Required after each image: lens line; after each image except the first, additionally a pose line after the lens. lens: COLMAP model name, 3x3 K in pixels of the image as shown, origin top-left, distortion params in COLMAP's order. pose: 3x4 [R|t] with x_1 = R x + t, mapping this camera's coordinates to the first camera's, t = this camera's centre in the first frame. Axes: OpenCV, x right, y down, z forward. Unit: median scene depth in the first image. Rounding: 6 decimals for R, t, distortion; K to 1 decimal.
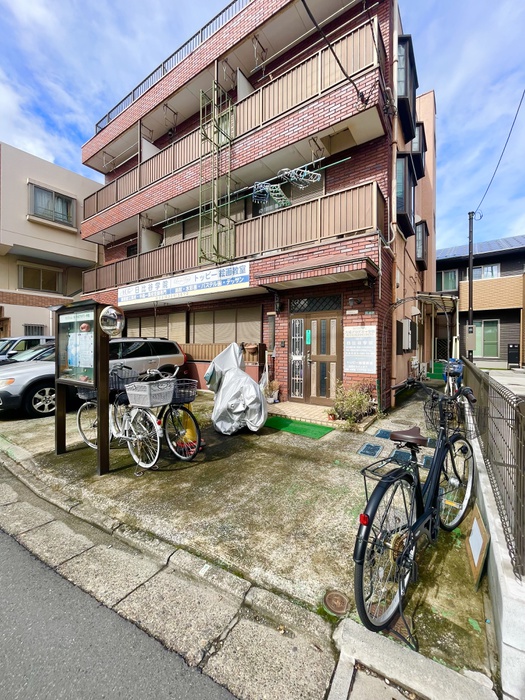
lens RADIAL K [[281.6, 0, 262.0], [0, 281.6, 345.2], [0, 0, 1]] dist [0.000994, 0.000029]
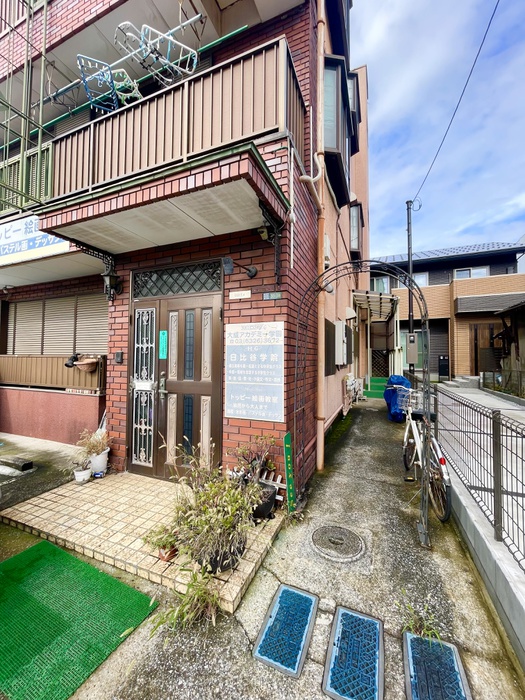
lens RADIAL K [[281.6, 0, 262.0], [0, 281.6, 345.2], [0, 0, 1]] dist [0.000994, 0.000029]
pose [[0.978646, 0.009527, 0.205331, 0.232799], [-0.002822, 0.999454, -0.032924, -0.011724], [-0.205532, 0.031642, 0.978139, 0.462660]]
